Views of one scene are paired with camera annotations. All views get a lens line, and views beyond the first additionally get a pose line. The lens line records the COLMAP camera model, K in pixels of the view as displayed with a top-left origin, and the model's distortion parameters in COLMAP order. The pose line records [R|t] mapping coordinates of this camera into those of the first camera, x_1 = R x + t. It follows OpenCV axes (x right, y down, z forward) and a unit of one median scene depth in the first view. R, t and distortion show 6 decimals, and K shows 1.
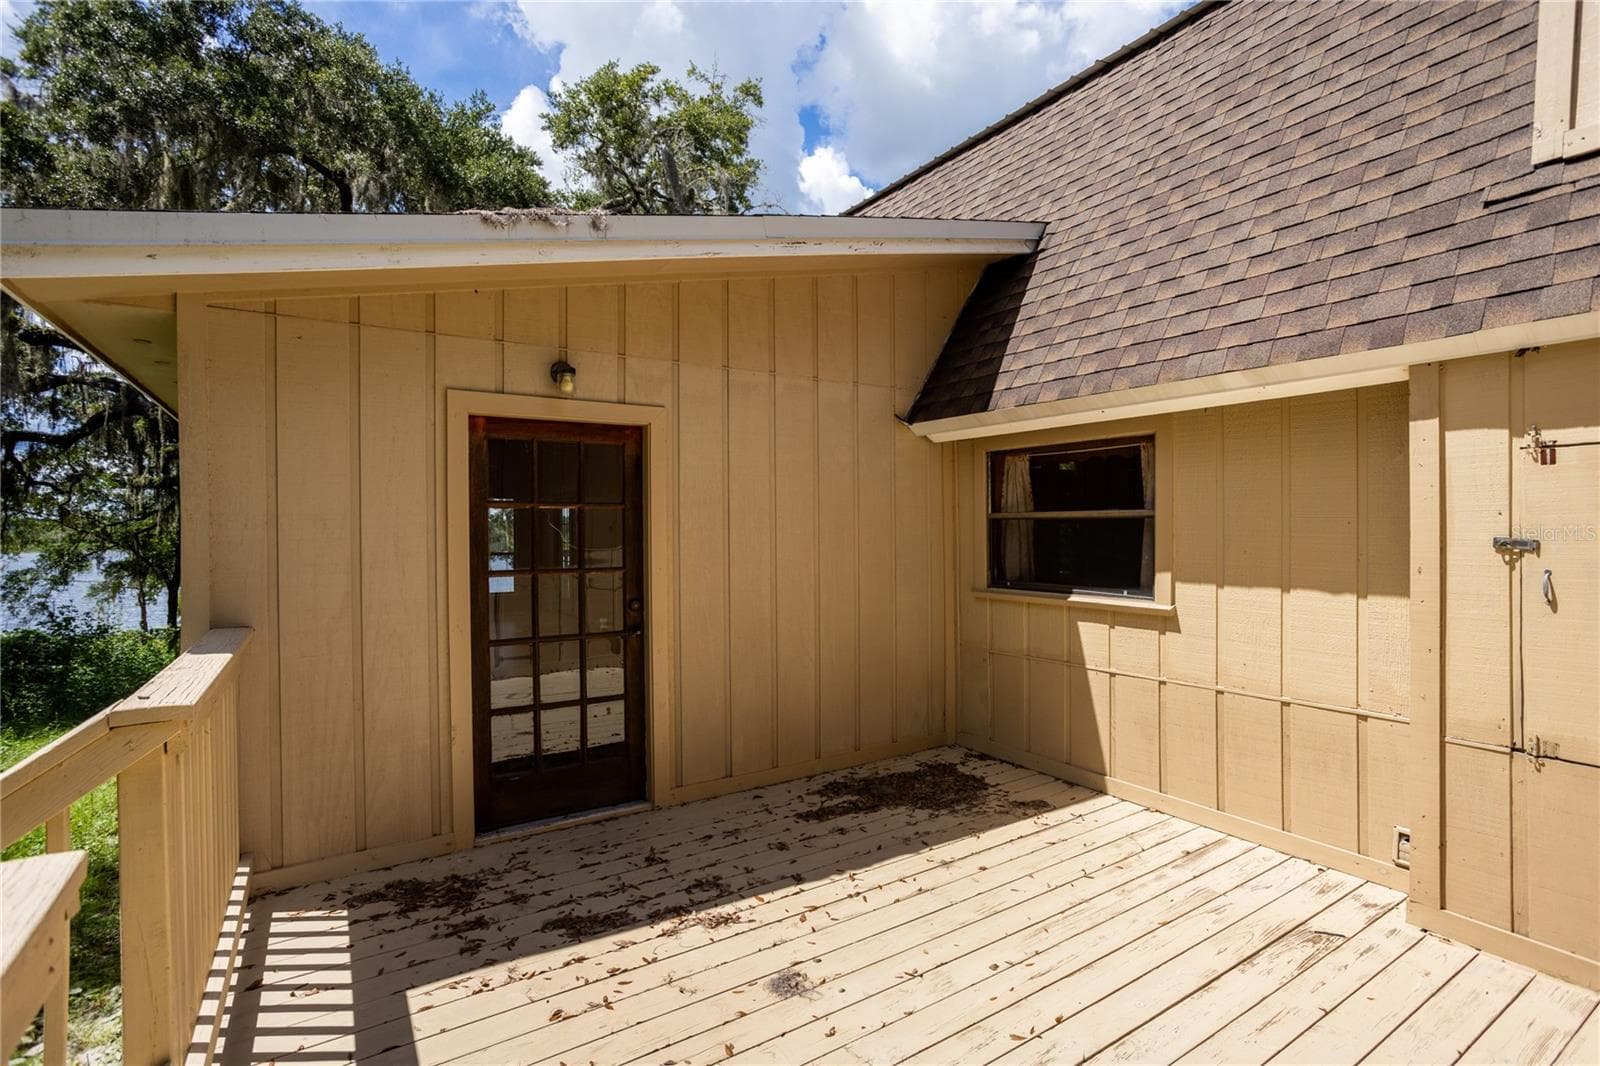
lens RADIAL K [[769.3, 0, 799.2], [0, 769.3, 533.3], [0, 0, 1]] dist [0.015610, 0.003715]
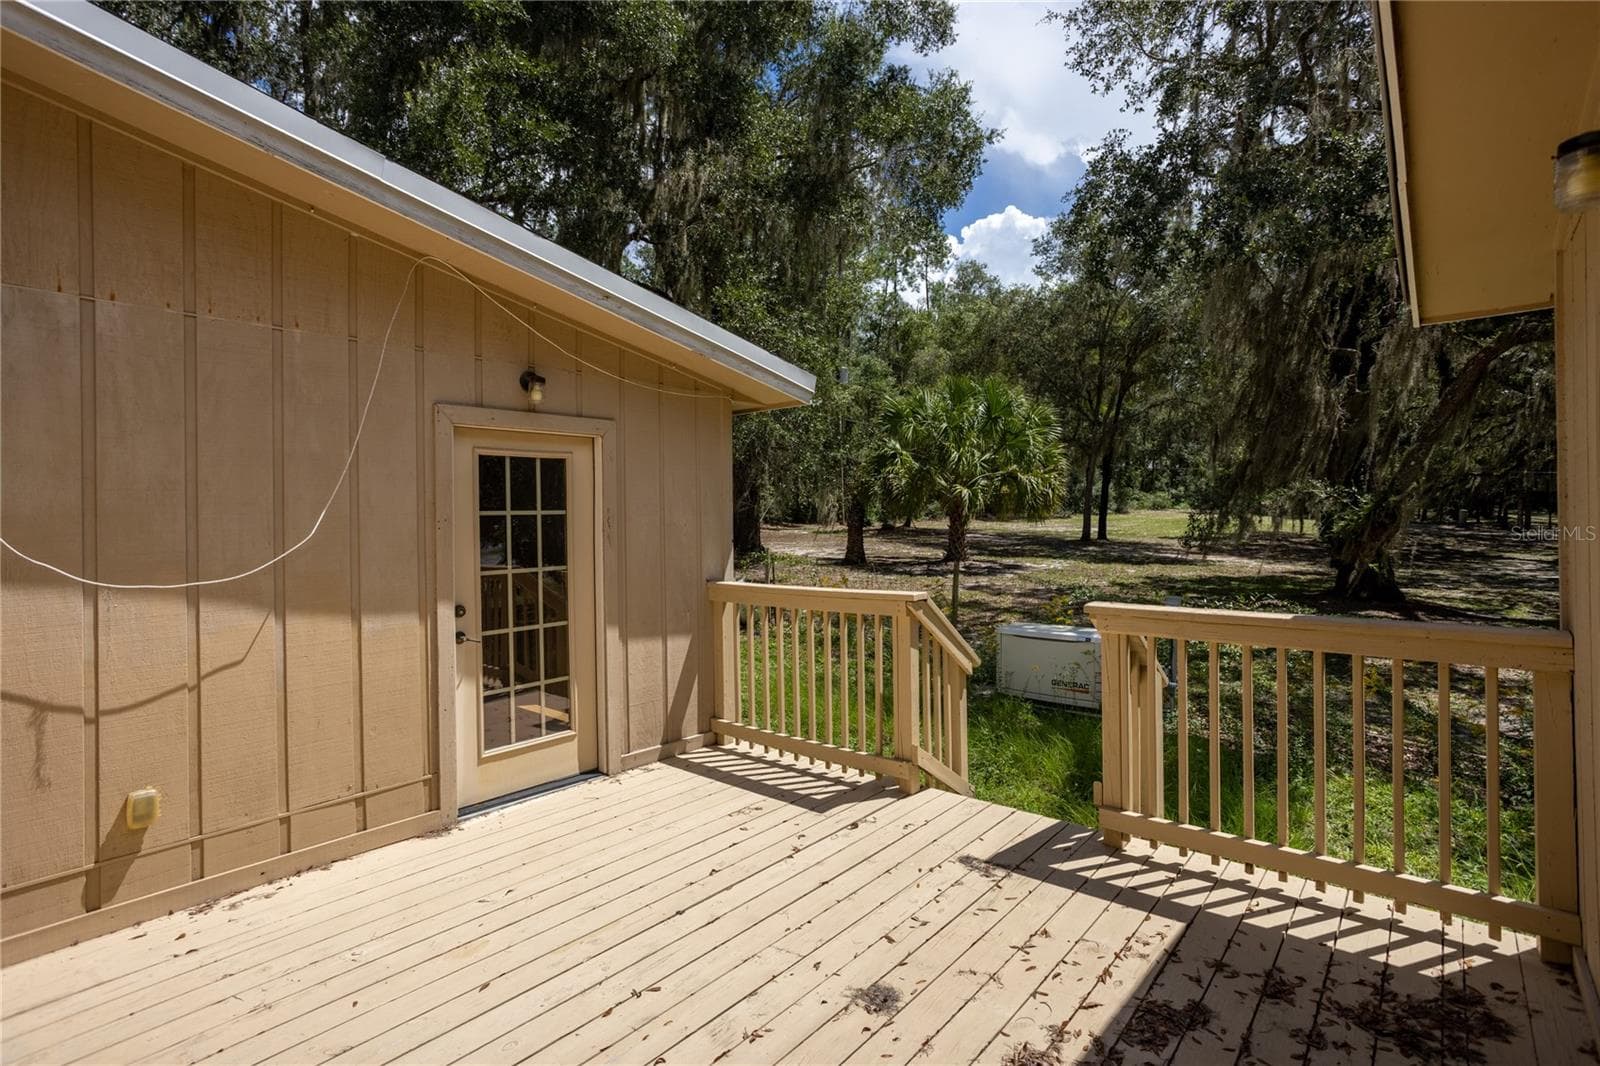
lens RADIAL K [[769.3, 0, 799.5], [0, 769.3, 522.9], [0, 0, 1]] dist [0.015610, 0.003715]
pose [[-0.961822, 0.017837, -0.273094, 0.312751], [0.014613, 0.999797, 0.013836, -0.019197], [0.273286, 0.009317, -0.961888, 1.772111]]
